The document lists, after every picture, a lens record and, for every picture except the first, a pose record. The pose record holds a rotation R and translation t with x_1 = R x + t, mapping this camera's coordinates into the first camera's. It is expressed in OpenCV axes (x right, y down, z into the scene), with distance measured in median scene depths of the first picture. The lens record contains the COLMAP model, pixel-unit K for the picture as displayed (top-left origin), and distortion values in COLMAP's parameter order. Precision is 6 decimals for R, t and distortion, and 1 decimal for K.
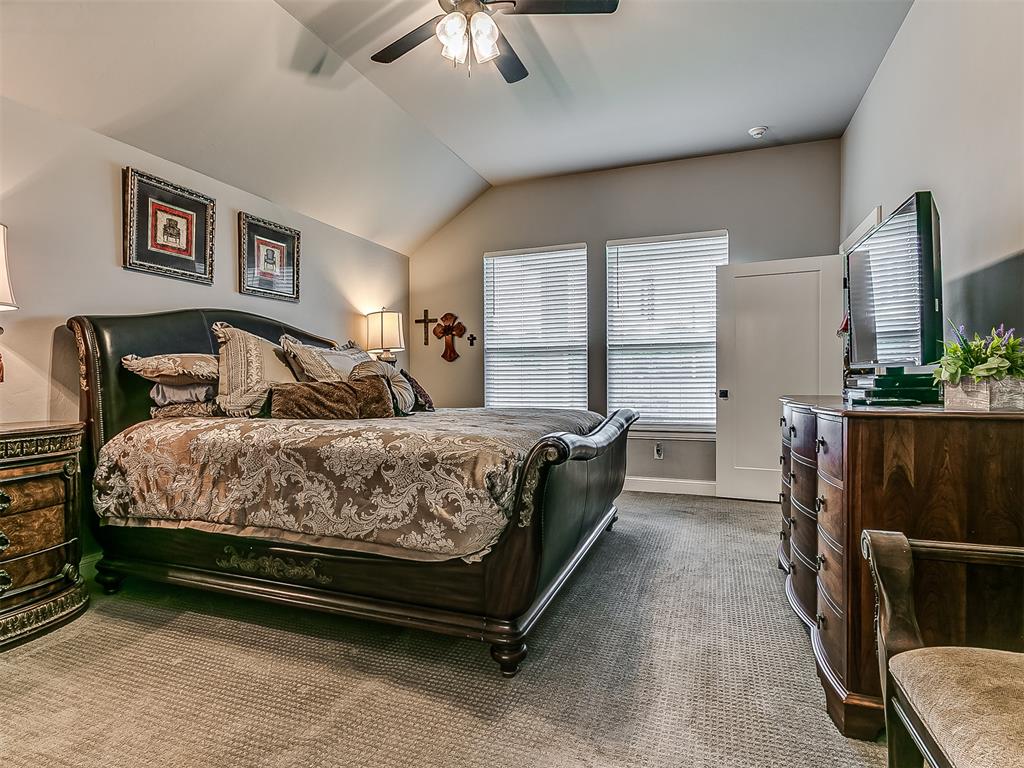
lens RADIAL K [[549.0, 0, 504.9], [0, 549.0, 383.4], [0, 0, 1]] dist [0.001348, 0.000384]
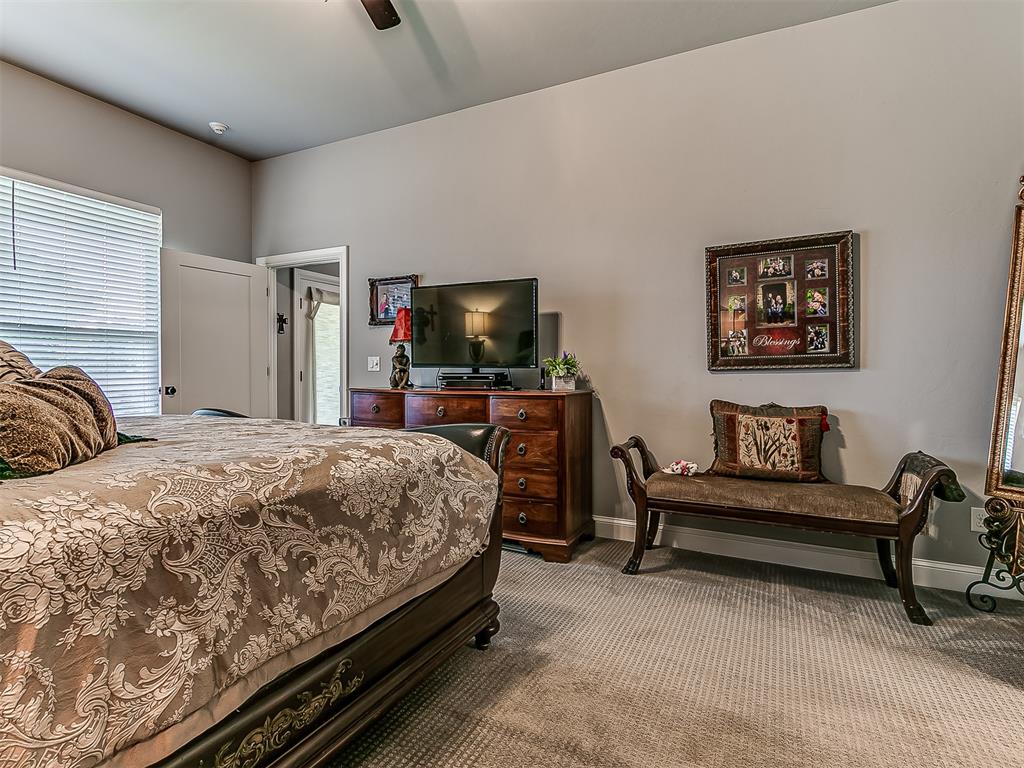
lens RADIAL K [[549.0, 0, 507.5], [0, 549.0, 374.5], [0, 0, 1]] dist [0.001348, 0.000384]
pose [[0.092697, 0.001864, 0.995693, -0.954182], [0.004065, 0.999989, -0.002251, -0.007153], [-0.995686, 0.004256, 0.092689, 0.750828]]
